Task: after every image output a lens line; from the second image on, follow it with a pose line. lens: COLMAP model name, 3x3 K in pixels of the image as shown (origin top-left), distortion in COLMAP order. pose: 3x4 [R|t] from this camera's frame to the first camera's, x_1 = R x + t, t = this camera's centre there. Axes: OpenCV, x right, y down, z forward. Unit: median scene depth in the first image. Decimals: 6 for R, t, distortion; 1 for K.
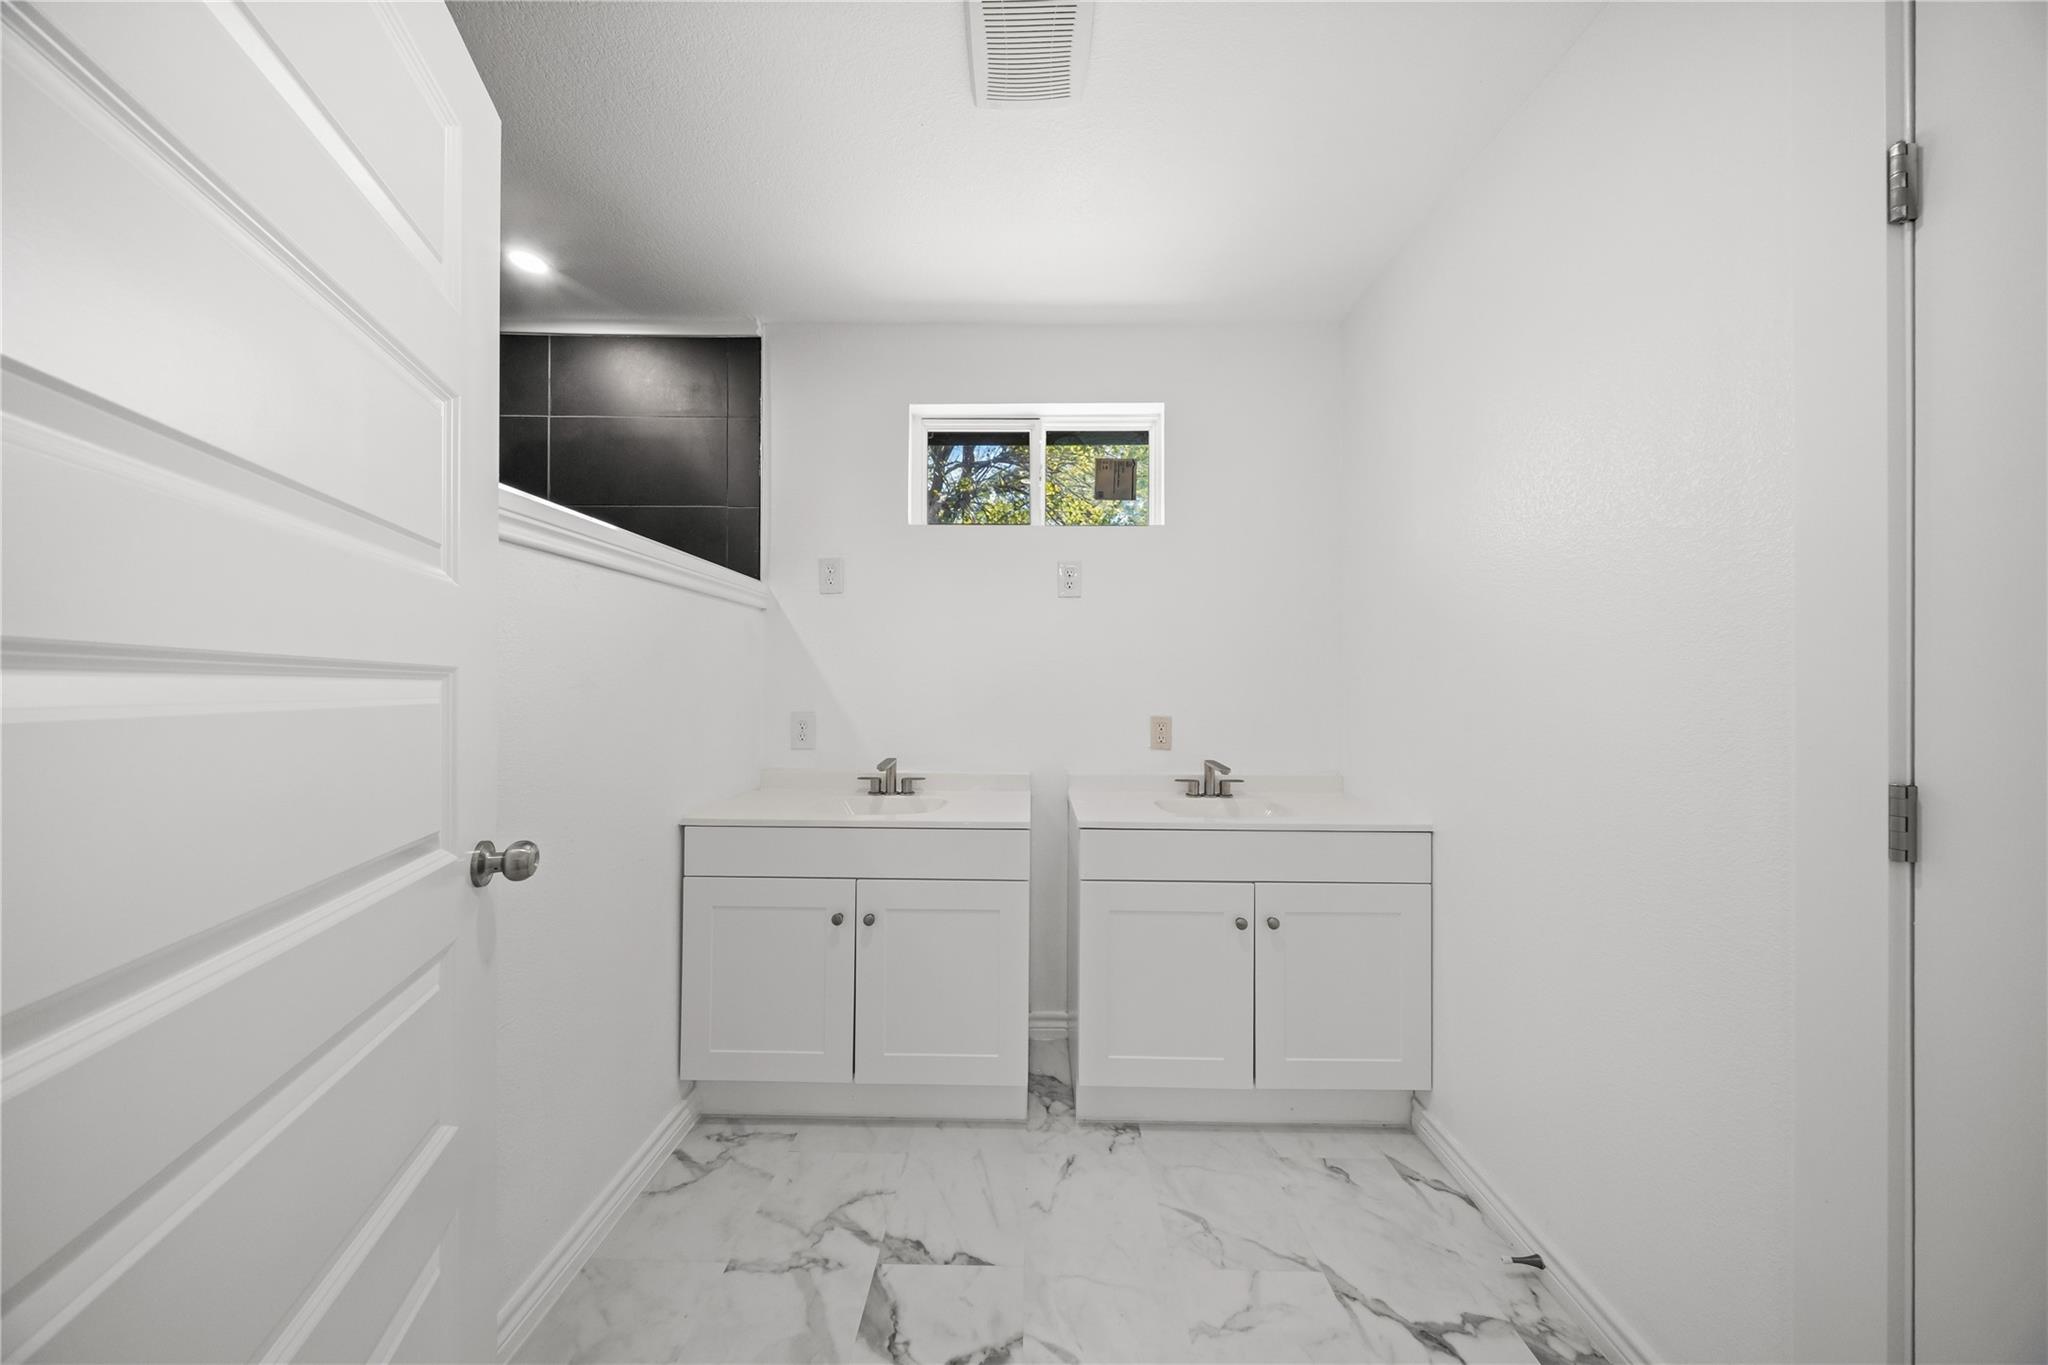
lens RADIAL K [[583.4, 0, 1019.4], [0, 583.4, 685.4], [0, 0, 1]] dist [0.005171, -0.004113]
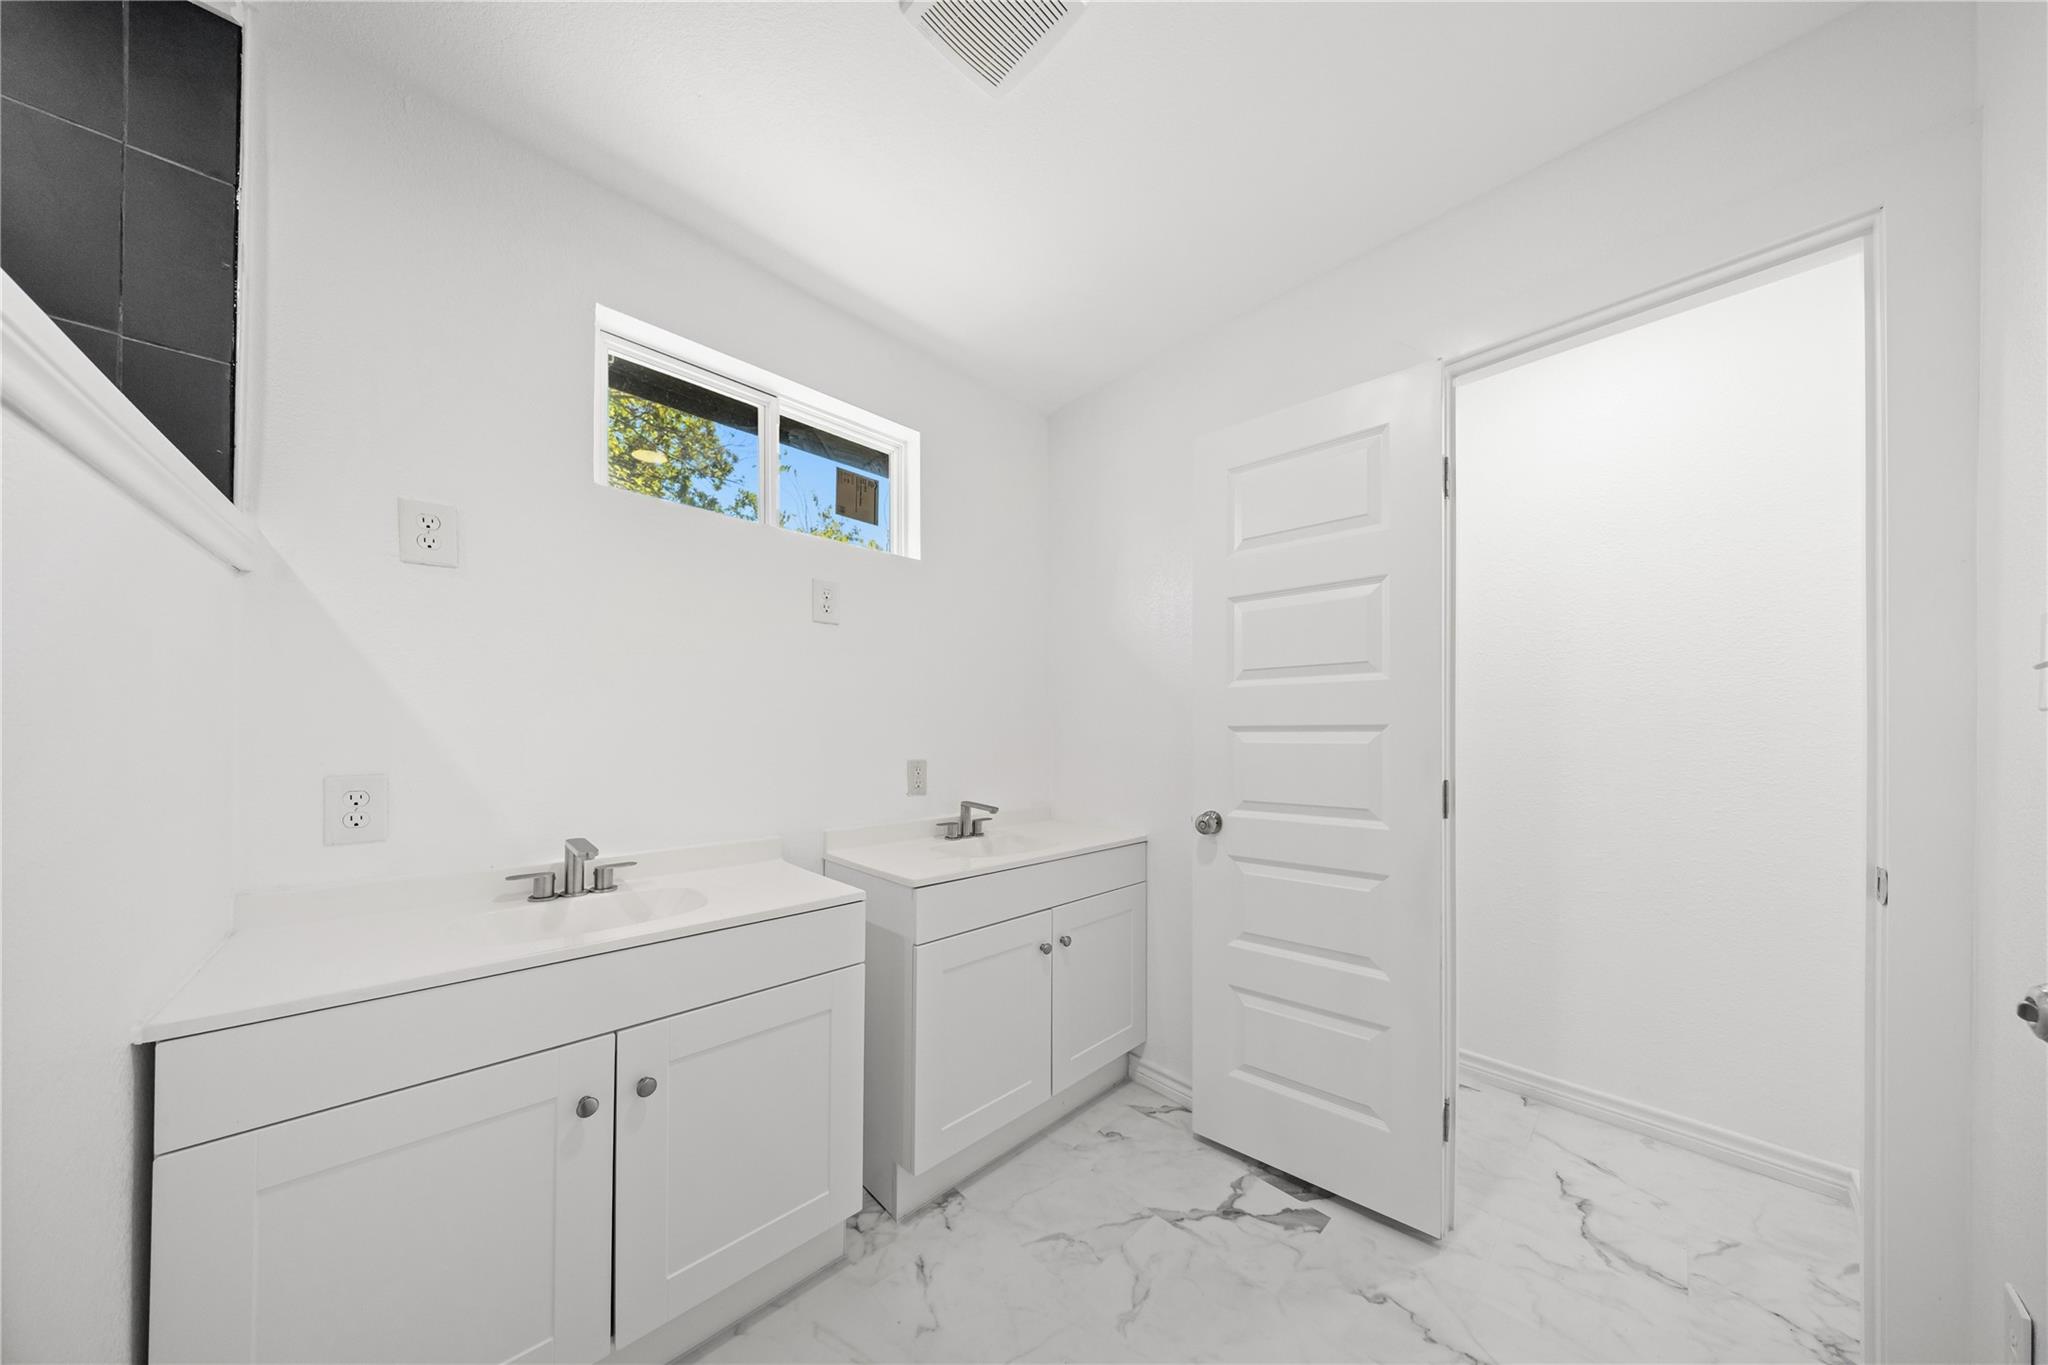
lens RADIAL K [[611.7, 0, 1018.2], [0, 611.7, 719.6], [0, 0, 1]] dist [-0.000118, -0.000084]
pose [[0.715464, 0.011823, 0.698549, -0.434703], [-0.010842, 0.999924, -0.005819, -0.010573], [-0.698565, -0.003411, 0.715538, 0.215799]]
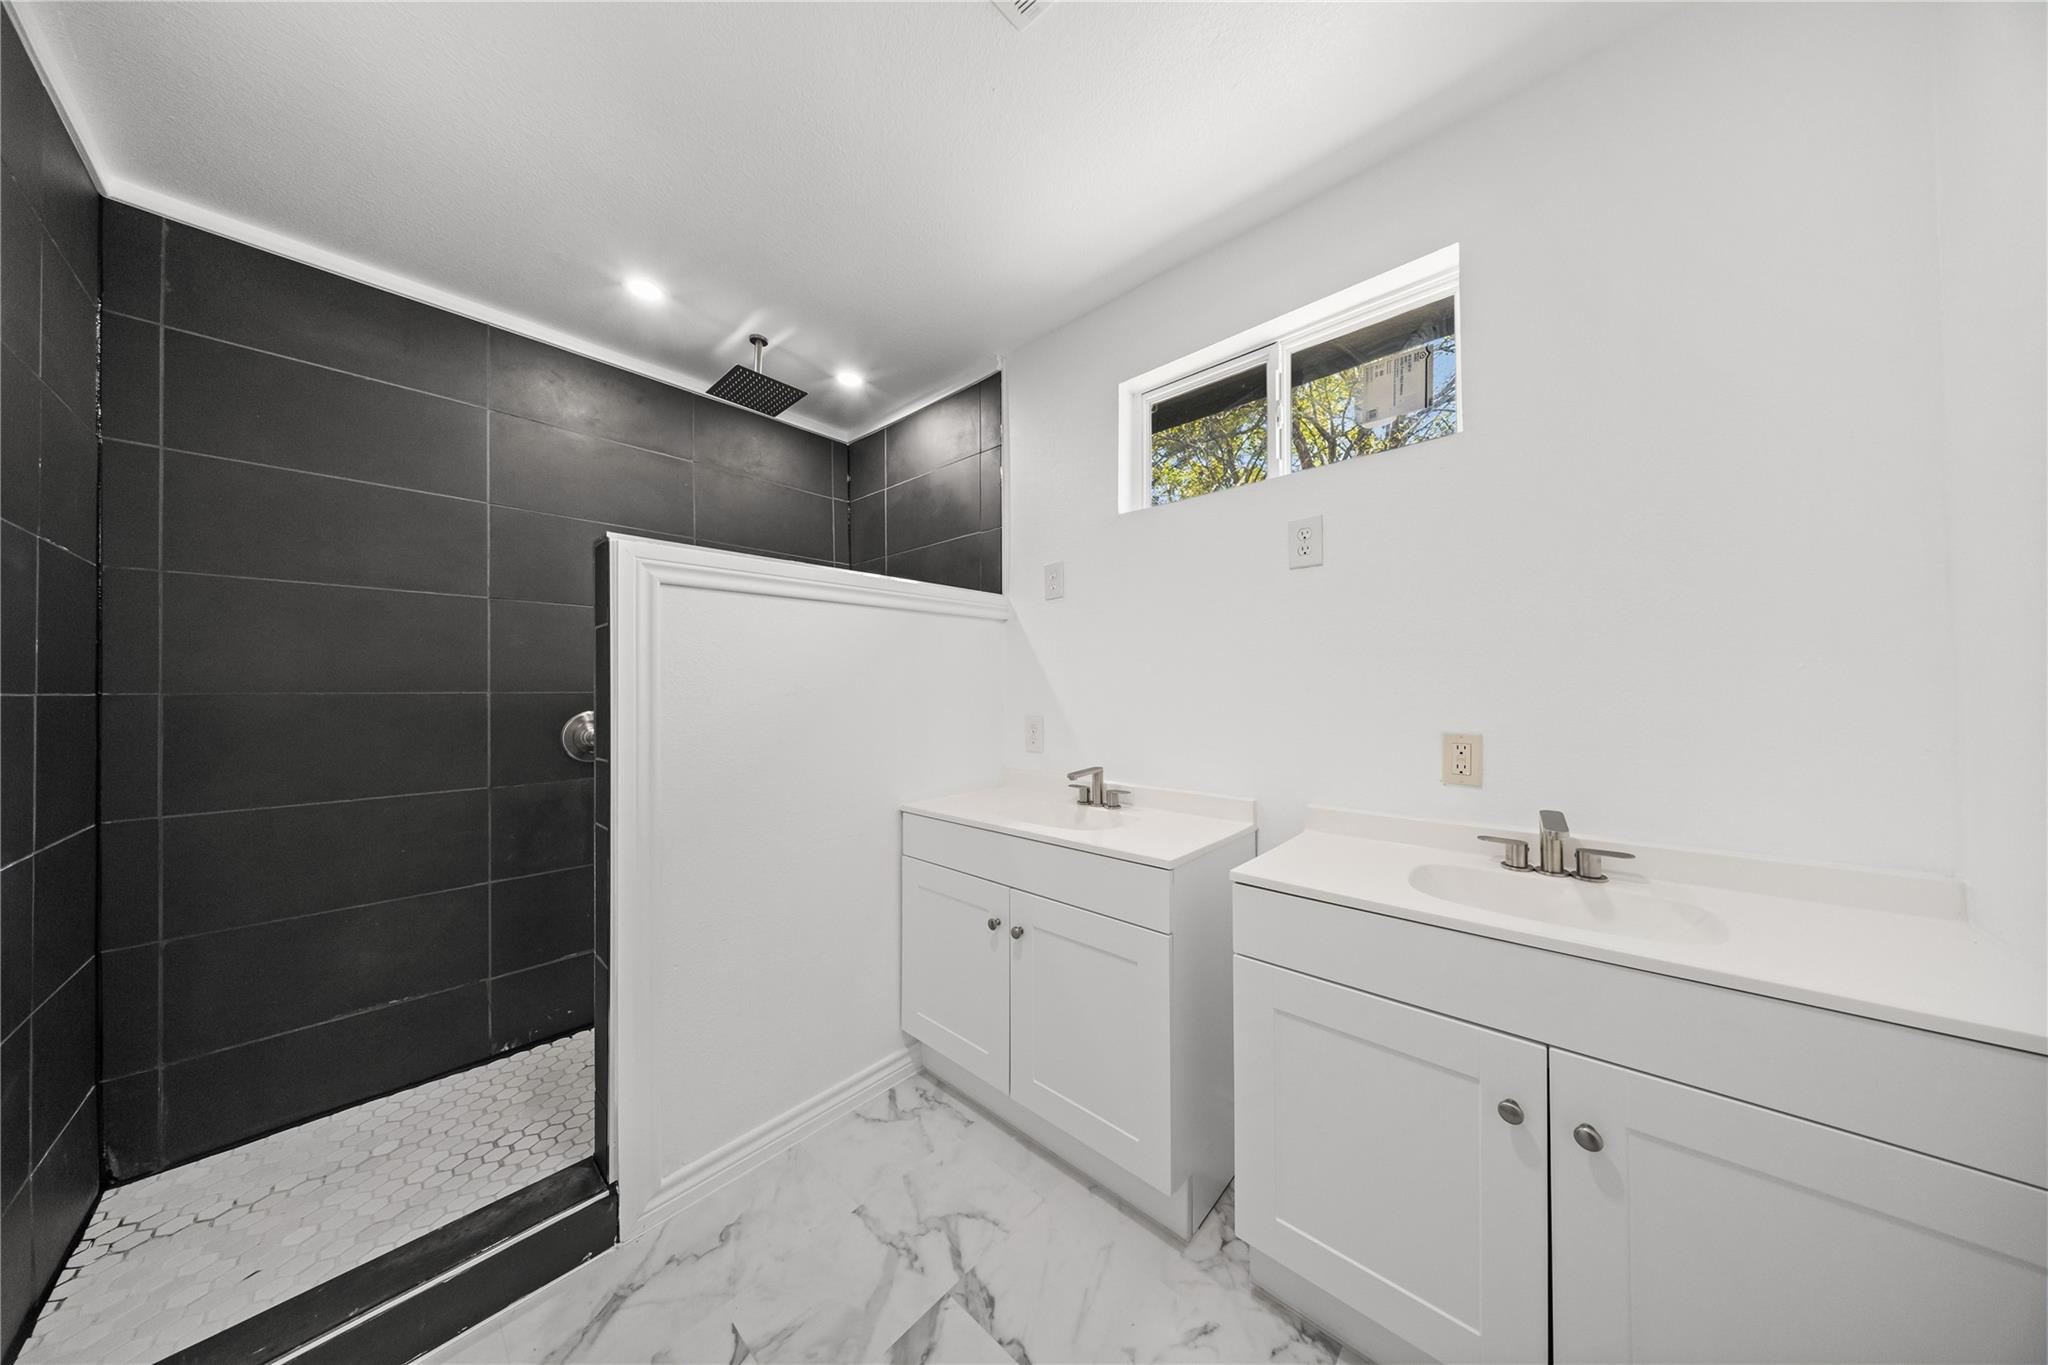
lens RADIAL K [[583.4, 0, 1019.4], [0, 583.4, 685.4], [0, 0, 1]] dist [0.005171, -0.004113]
pose [[0.762970, -0.017094, -0.646208, 0.367873], [0.011616, 0.999851, -0.012734, 0.004779], [0.646330, 0.002210, 0.763055, 0.260322]]
